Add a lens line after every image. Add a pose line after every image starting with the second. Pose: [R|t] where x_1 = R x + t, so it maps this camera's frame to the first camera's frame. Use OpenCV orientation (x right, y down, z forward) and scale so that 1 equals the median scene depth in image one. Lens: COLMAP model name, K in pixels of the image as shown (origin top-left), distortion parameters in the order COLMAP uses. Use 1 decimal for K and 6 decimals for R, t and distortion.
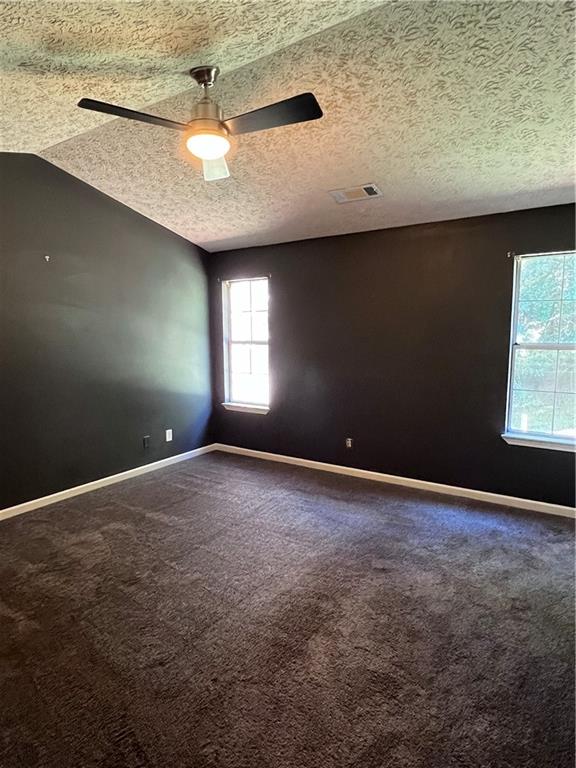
lens RADIAL K [[448.2, 0, 288.0], [0, 448.2, 384.0], [0, 0, 1]] dist [0.005943, -0.000698]
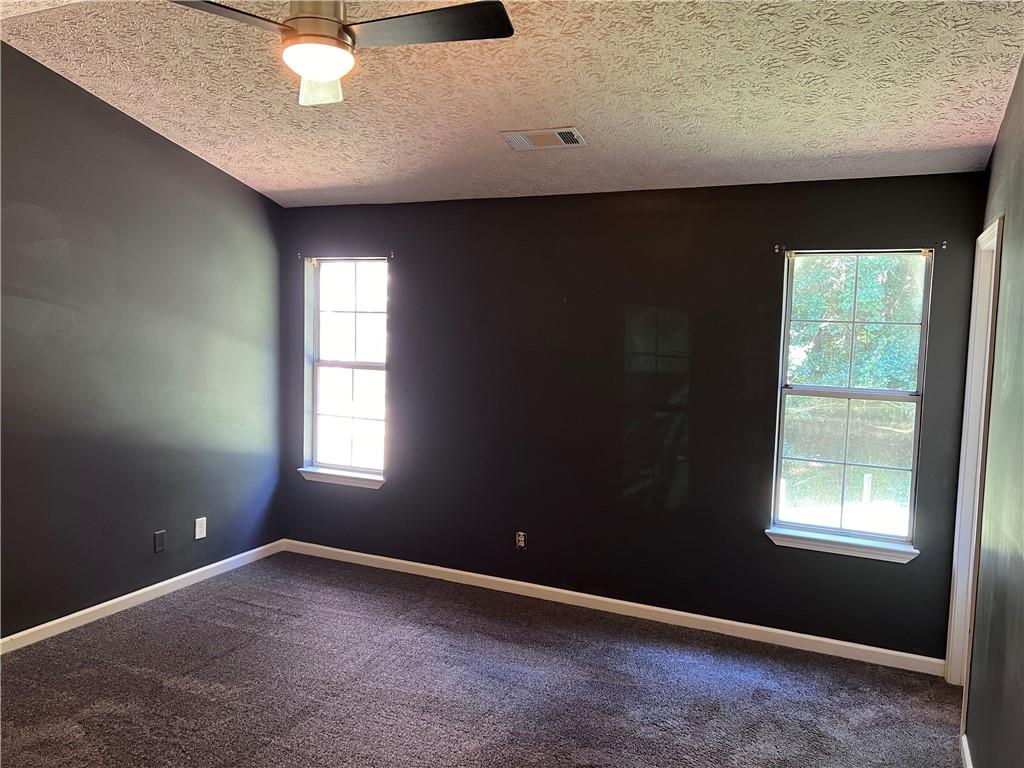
lens RADIAL K [[764.3, 0, 512.0], [0, 764.3, 384.0], [0, 0, 1]] dist [0.059438, -0.051622]
pose [[0.988288, 0.022779, 0.150891, -0.046082], [-0.015667, 0.998717, -0.048155, -0.036447], [-0.151795, 0.045227, 0.987377, -0.023367]]
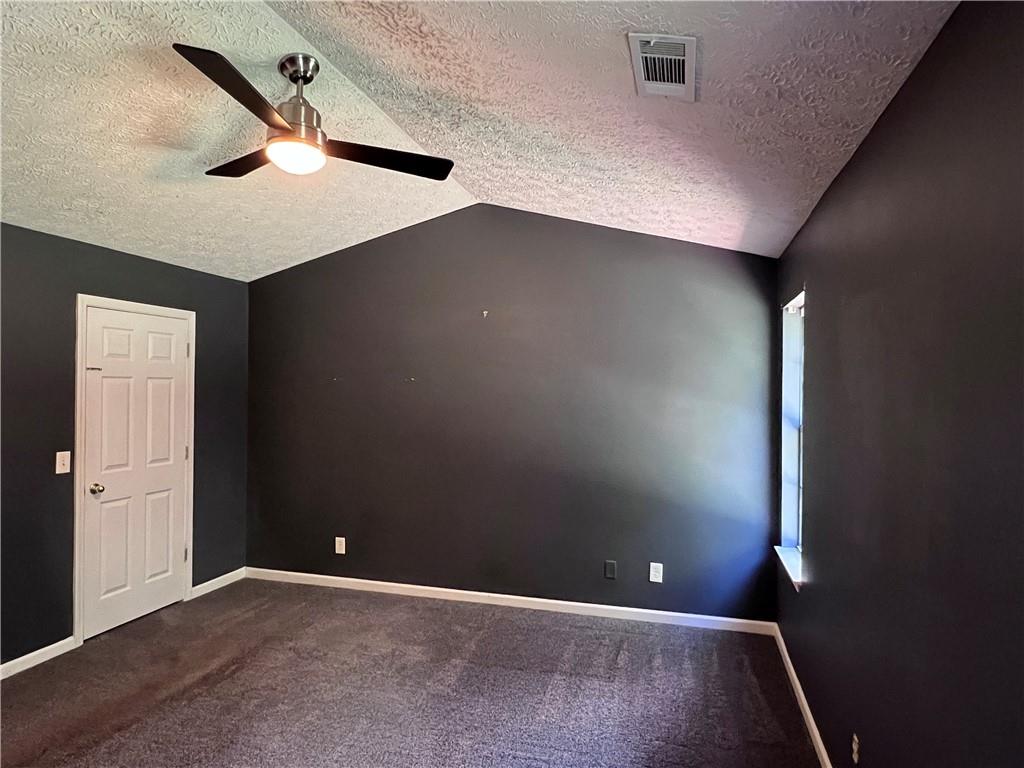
lens RADIAL K [[597.6, 0, 512.0], [0, 597.6, 384.0], [0, 0, 1]] dist [0.005943, -0.000698]
pose [[0.313532, 0.005491, -0.949562, 0.646439], [-0.127940, 0.991110, -0.036513, -0.124572], [0.940919, 0.132935, 0.311447, 0.770465]]
